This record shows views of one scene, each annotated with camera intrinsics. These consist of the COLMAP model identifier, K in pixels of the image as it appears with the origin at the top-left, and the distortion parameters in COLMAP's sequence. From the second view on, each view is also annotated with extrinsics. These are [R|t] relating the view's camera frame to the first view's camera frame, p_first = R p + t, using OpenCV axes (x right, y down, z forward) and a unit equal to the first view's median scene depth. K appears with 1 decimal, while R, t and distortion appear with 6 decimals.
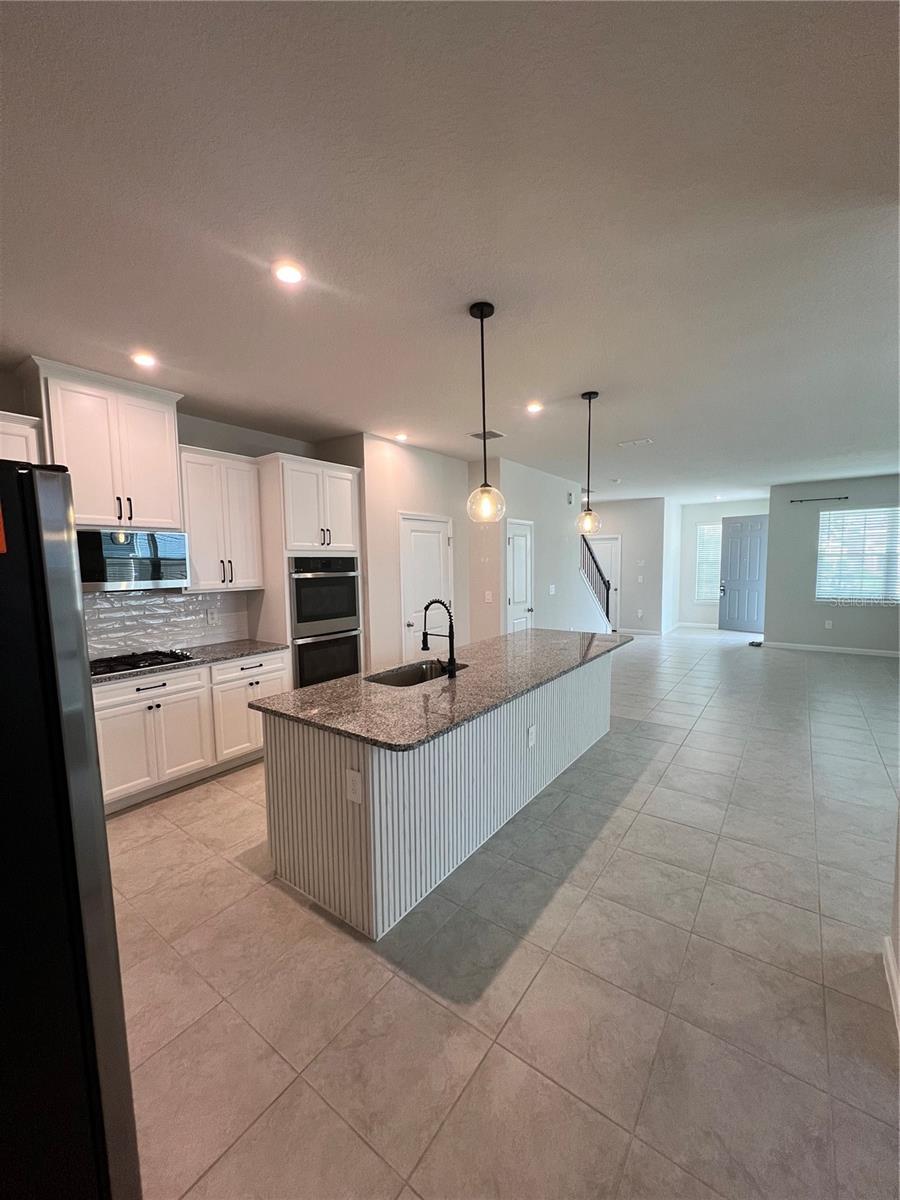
lens RADIAL K [[477.5, 0, 445.4], [0, 477.5, 605.1], [0, 0, 1]] dist [0.009145, 0.000343]
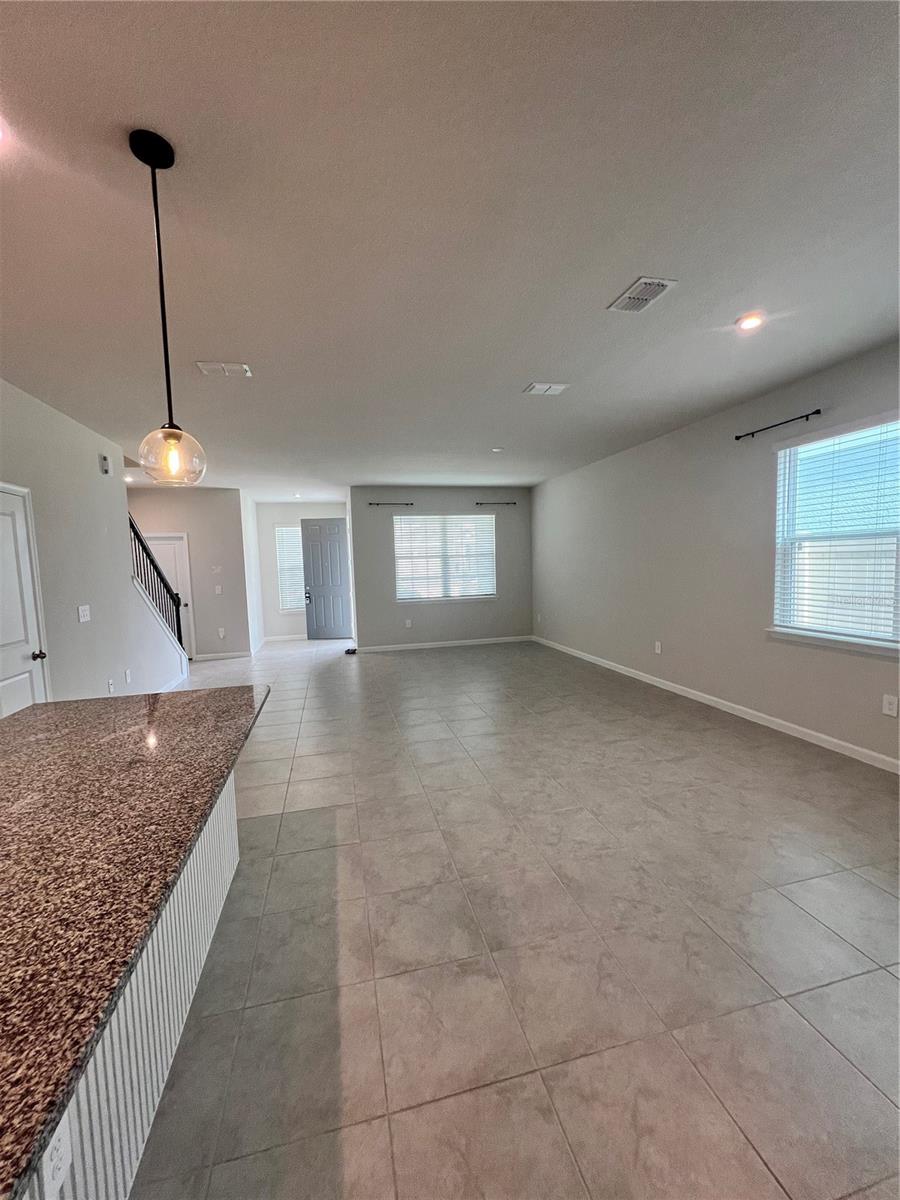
lens RADIAL K [[480.5, 0, 448.8], [0, 480.5, 601.5], [0, 0, 1]] dist [0.005926, 0.000112]
pose [[0.641580, -0.067869, 0.764048, 0.104955], [0.092093, 0.995688, 0.011114, -0.021704], [-0.761508, 0.063233, 0.645064, 0.493651]]
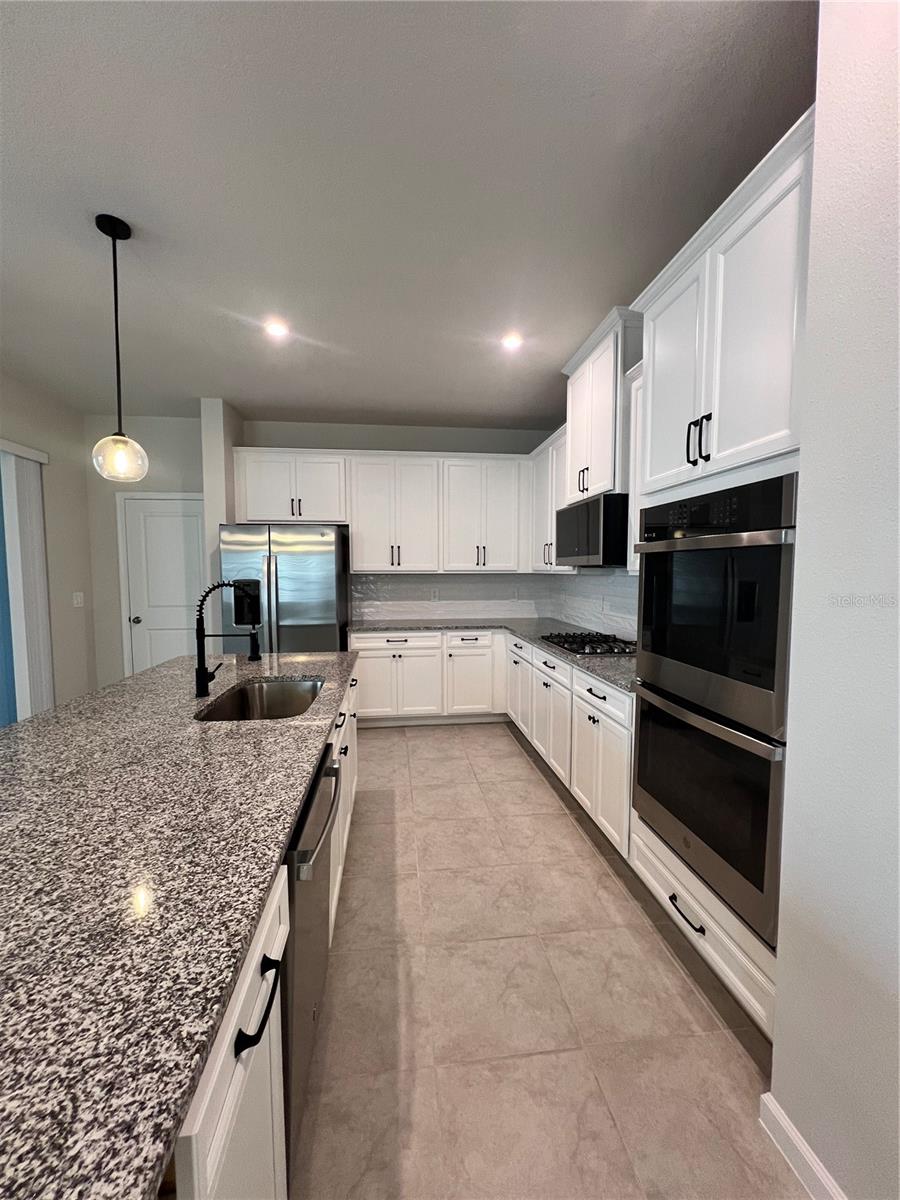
lens RADIAL K [[480.5, 0, 448.7], [0, 480.5, 600.3], [0, 0, 1]] dist [0.005926, 0.000112]
pose [[-0.727537, 0.060783, -0.683370, 0.156965], [-0.049400, 0.988841, 0.140546, -0.068367], [0.684287, 0.136011, -0.716416, 1.233689]]
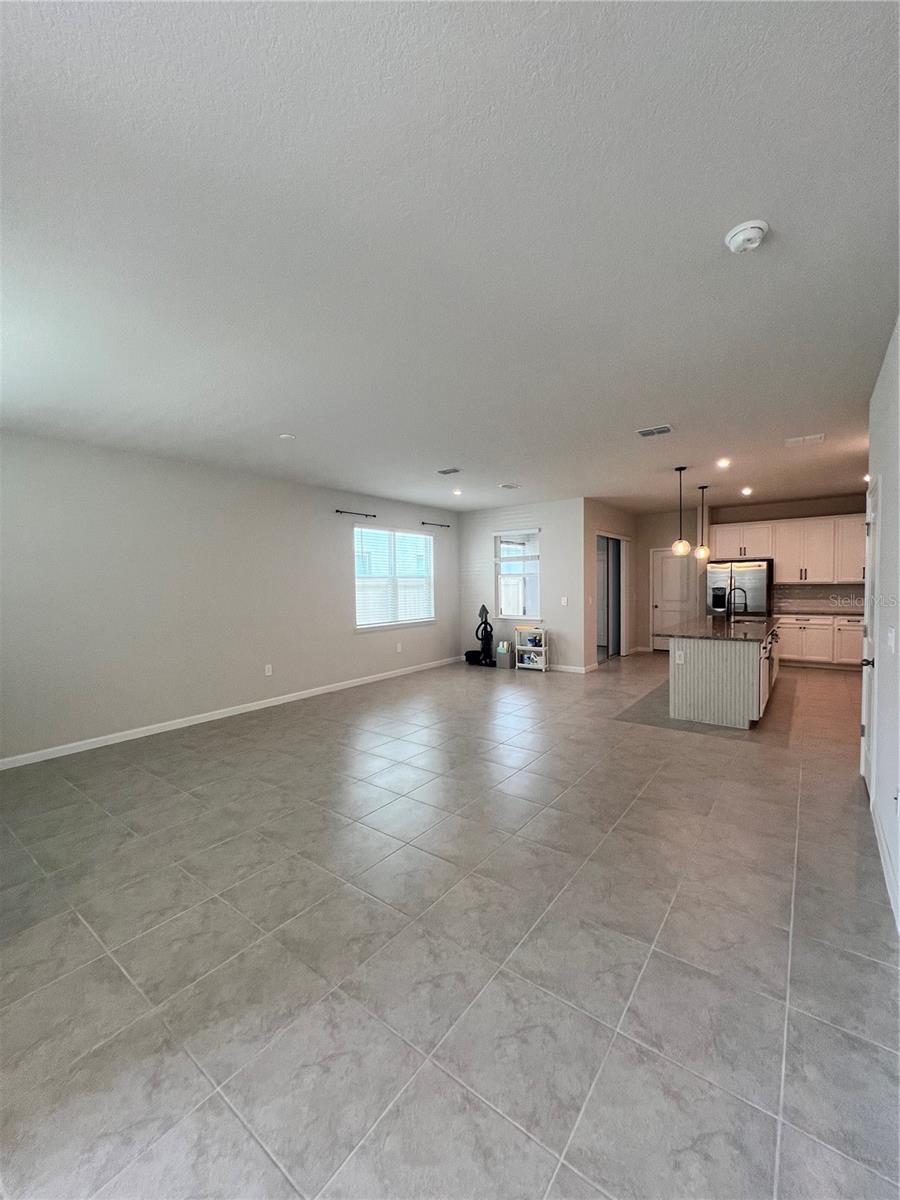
lens RADIAL K [[480.5, 0, 455.5], [0, 480.5, 597.6], [0, 0, 1]] dist [0.005926, 0.000112]
pose [[-0.999536, 0.029947, 0.005634, 0.946808], [0.030409, 0.992213, 0.120785, -0.202962], [-0.001973, 0.120900, -0.992663, 2.384901]]
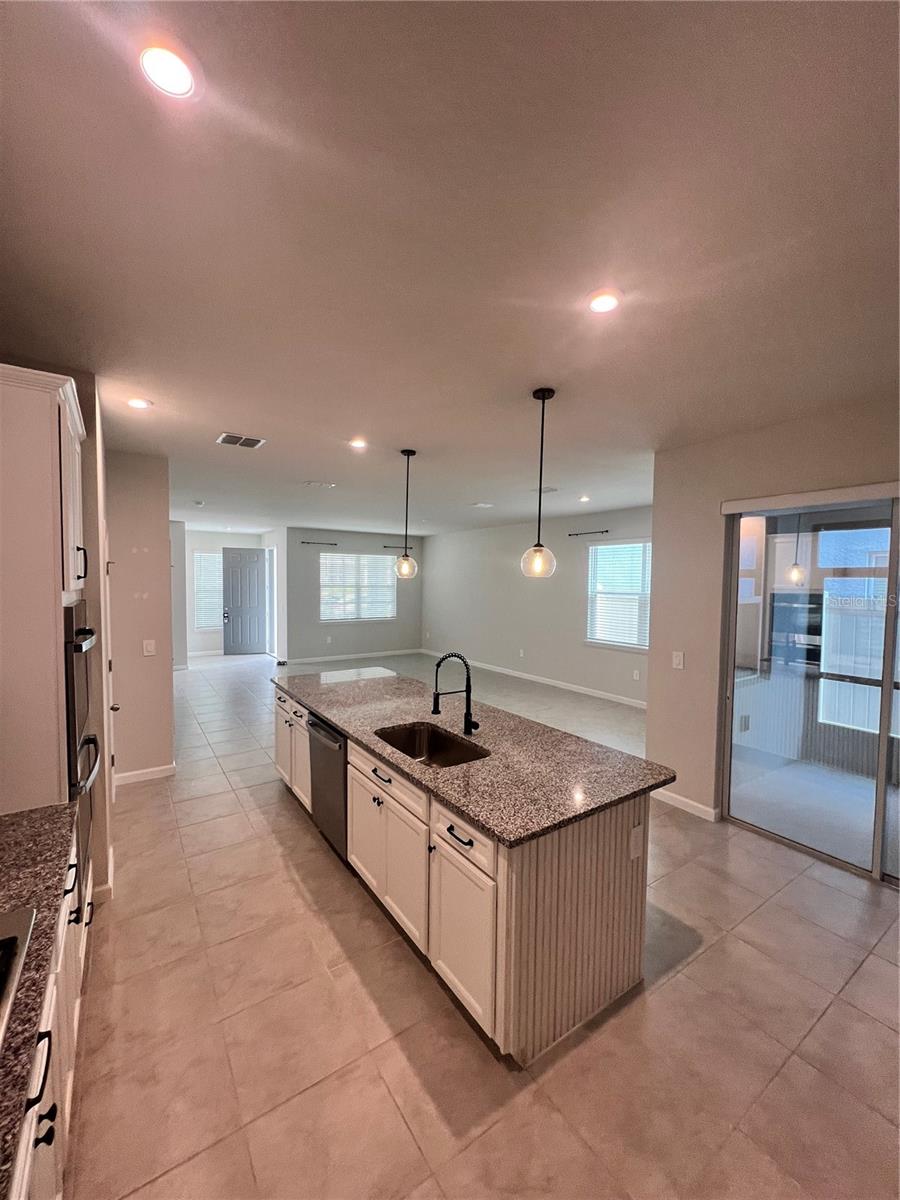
lens RADIAL K [[480.5, 0, 451.6], [0, 480.5, 602.9], [0, 0, 1]] dist [0.005926, 0.000112]
pose [[0.324588, -0.027773, 0.945448, -0.644999], [0.071503, 0.997429, 0.004752, -0.082375], [-0.943149, 0.066060, 0.325740, 0.508047]]
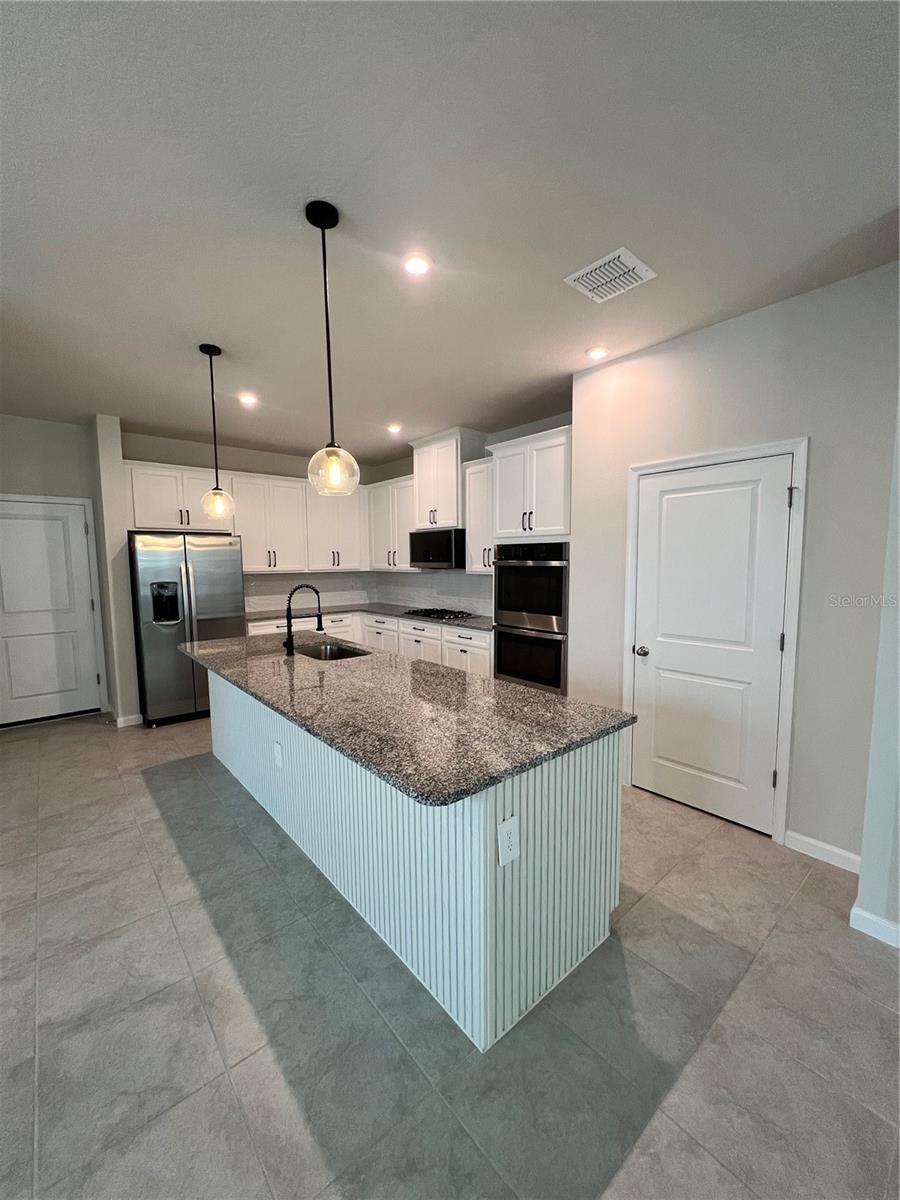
lens RADIAL K [[480.5, 0, 446.7], [0, 480.5, 603.8], [0, 0, 1]] dist [0.005926, 0.000112]
pose [[-0.231180, 0.108654, -0.966825, 0.720964], [-0.079529, 0.988308, 0.130085, -0.101210], [0.969655, 0.106963, -0.219835, 1.146745]]
